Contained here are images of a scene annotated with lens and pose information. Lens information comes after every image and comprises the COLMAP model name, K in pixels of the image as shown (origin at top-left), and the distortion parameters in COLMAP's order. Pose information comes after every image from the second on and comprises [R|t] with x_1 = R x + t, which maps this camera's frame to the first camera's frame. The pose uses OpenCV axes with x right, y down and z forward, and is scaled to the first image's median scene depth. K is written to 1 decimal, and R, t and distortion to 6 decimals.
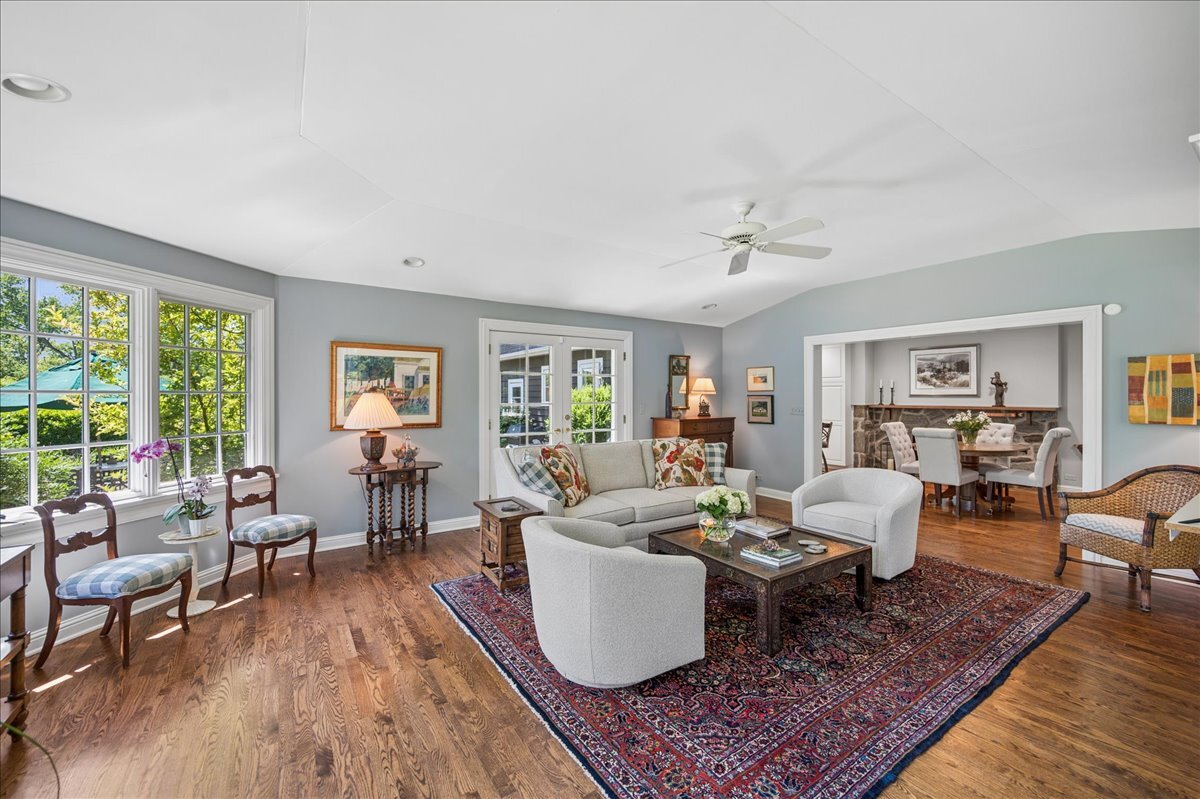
lens RADIAL K [[479.2, 0, 601.4], [0, 479.2, 396.3], [0, 0, 1]] dist [0.000647, 0.000064]
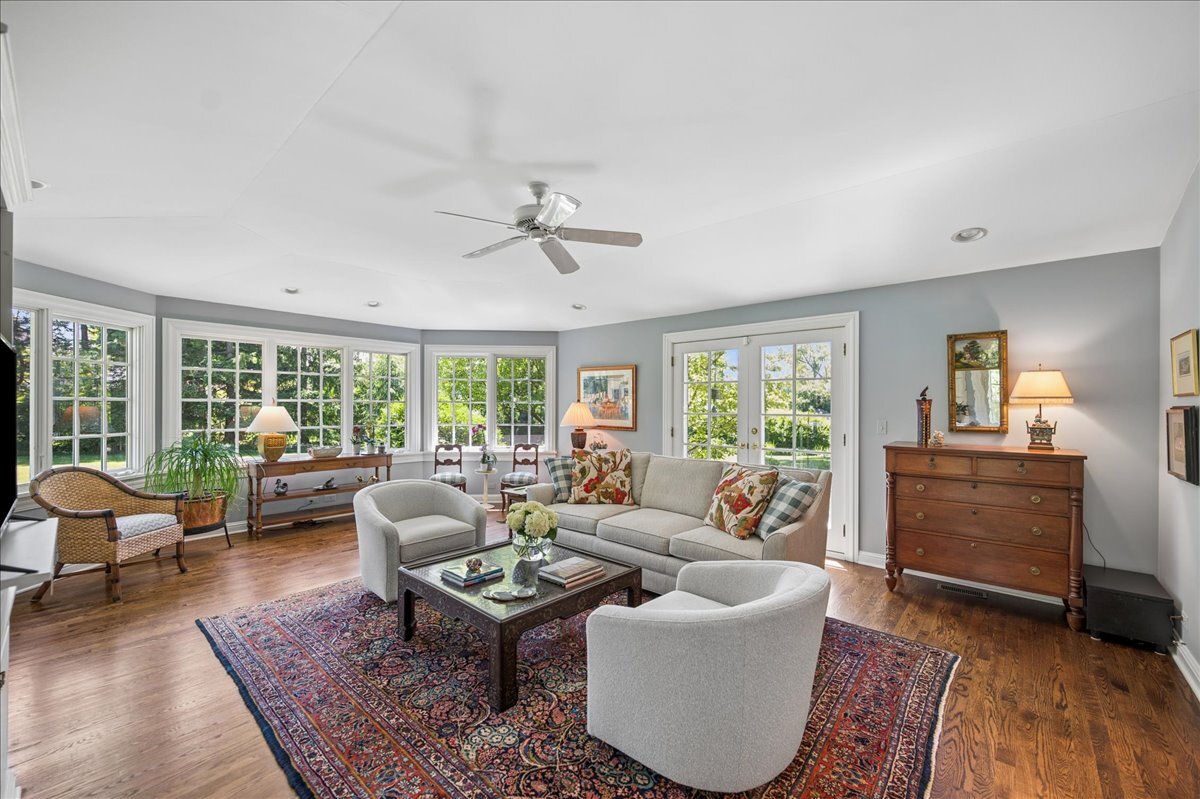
lens RADIAL K [[482.5, 0, 599.0], [0, 482.5, 404.7], [0, 0, 1]] dist [-0.000067, 0.000033]
pose [[0.235806, 0.000475, -0.971800, 0.915428], [-0.007299, 0.999973, -0.001282, 0.000529], [0.971773, 0.007396, 0.235803, 0.699316]]
